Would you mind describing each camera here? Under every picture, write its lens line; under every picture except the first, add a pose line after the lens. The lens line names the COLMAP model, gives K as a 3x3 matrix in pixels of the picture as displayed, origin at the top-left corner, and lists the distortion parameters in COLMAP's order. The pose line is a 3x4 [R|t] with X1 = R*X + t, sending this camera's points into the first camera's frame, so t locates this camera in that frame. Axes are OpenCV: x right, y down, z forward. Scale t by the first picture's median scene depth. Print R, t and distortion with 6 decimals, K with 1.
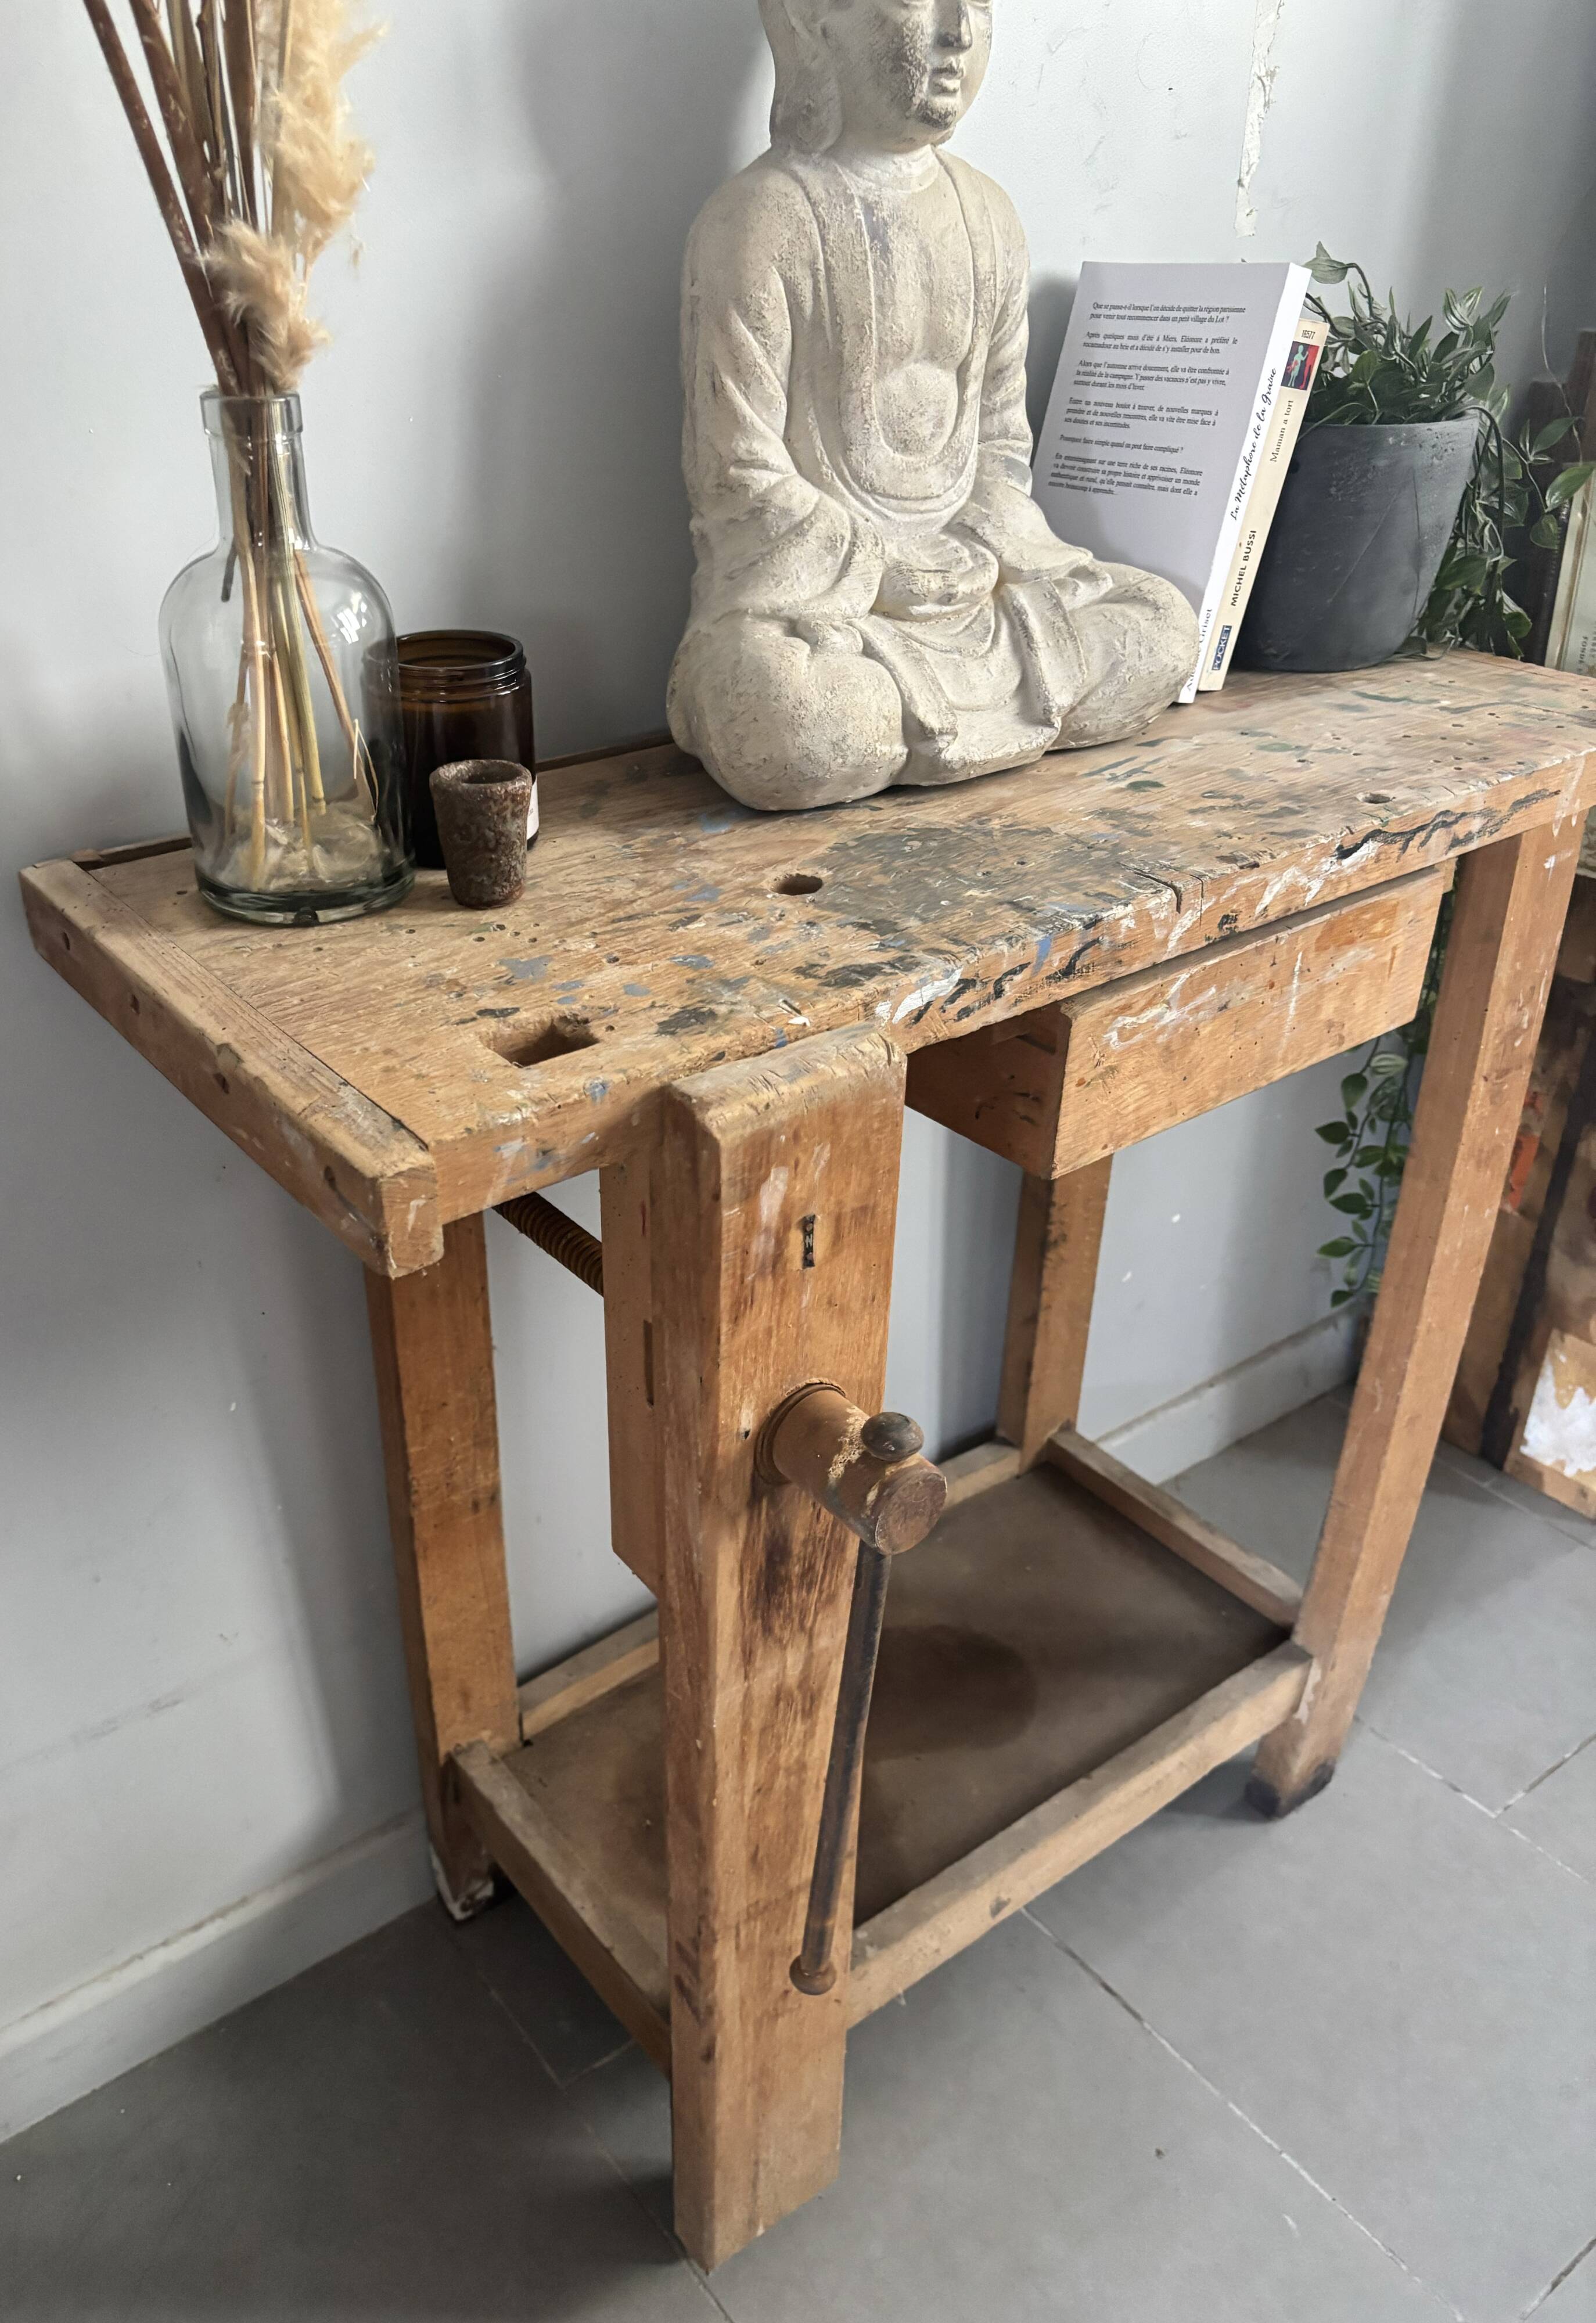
lens RADIAL K [[1784.9, 0, 705.2], [0, 1784.9, 1201.4], [0, 0, 1]] dist [0.100382, -0.261541]
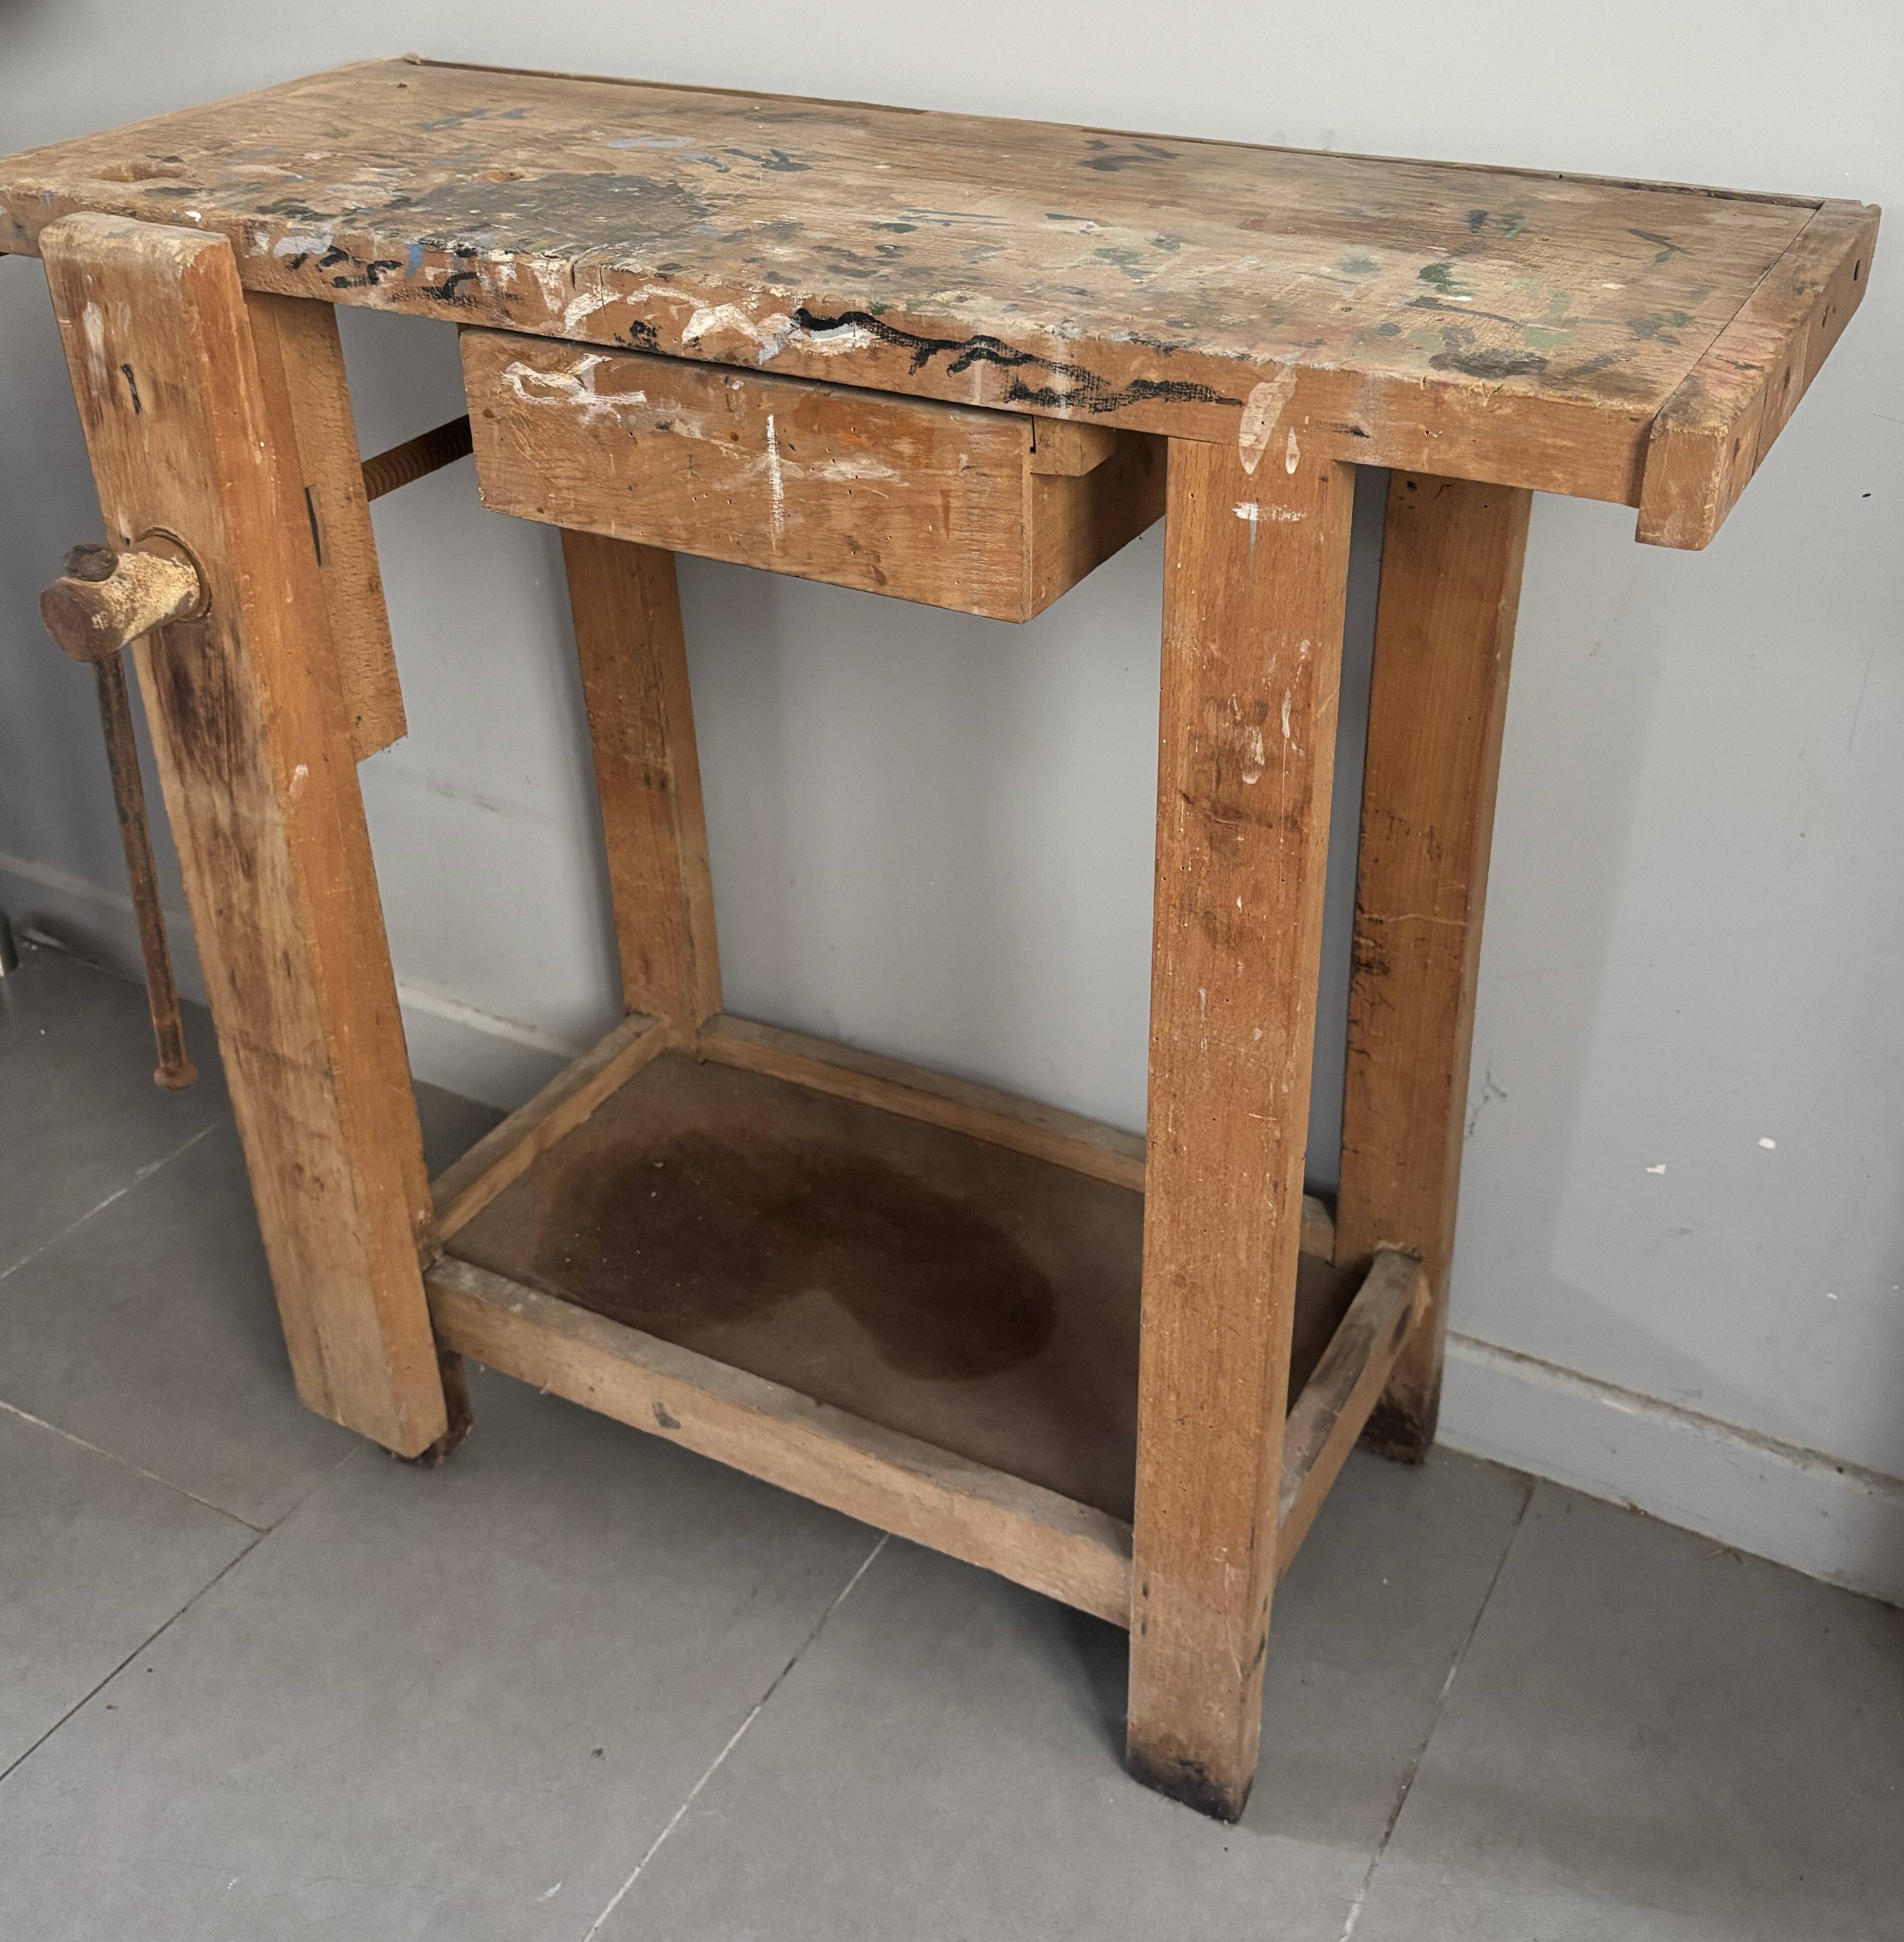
lens RADIAL K [[2126.8, 0, 1014.0], [0, 2126.8, 793.5], [0, 0, 1]] dist [0.205513, -0.677292]
pose [[0.436391, 0.433250, -0.788580, 1.233827], [-0.453726, 0.862803, 0.222942, -0.261718], [0.776979, 0.260509, 0.573096, 0.549064]]
